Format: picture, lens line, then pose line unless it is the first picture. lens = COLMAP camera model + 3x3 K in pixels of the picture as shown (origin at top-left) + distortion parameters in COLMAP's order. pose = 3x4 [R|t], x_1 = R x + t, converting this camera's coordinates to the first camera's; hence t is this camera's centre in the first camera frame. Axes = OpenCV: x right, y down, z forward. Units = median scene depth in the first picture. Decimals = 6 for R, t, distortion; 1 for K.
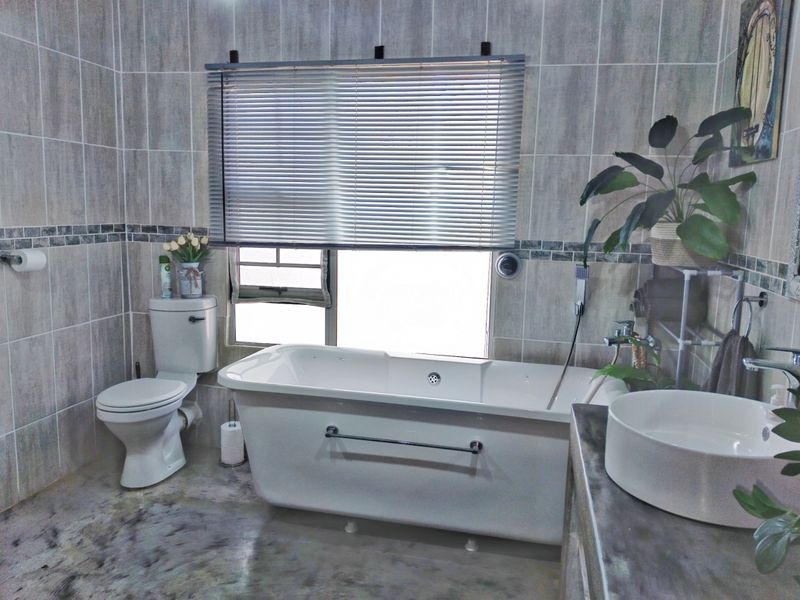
lens RADIAL K [[619.1, 0, 400.0], [0, 619.1, 300.0], [0, 0, 1]] dist [0.133387, -0.306196]
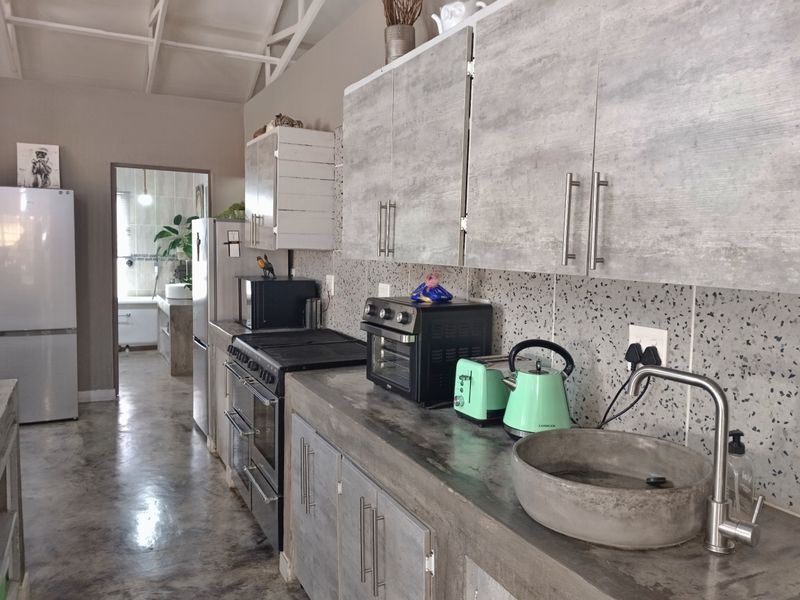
lens RADIAL K [[619.1, 0, 400.0], [0, 619.1, 300.0], [0, 0, 1]] dist [0.133387, -0.306196]
pose [[0.782482, -0.063087, 0.619469, -0.697804], [0.087616, 0.996112, -0.009227, 0.268492], [-0.616478, 0.061496, 0.784967, -2.164333]]
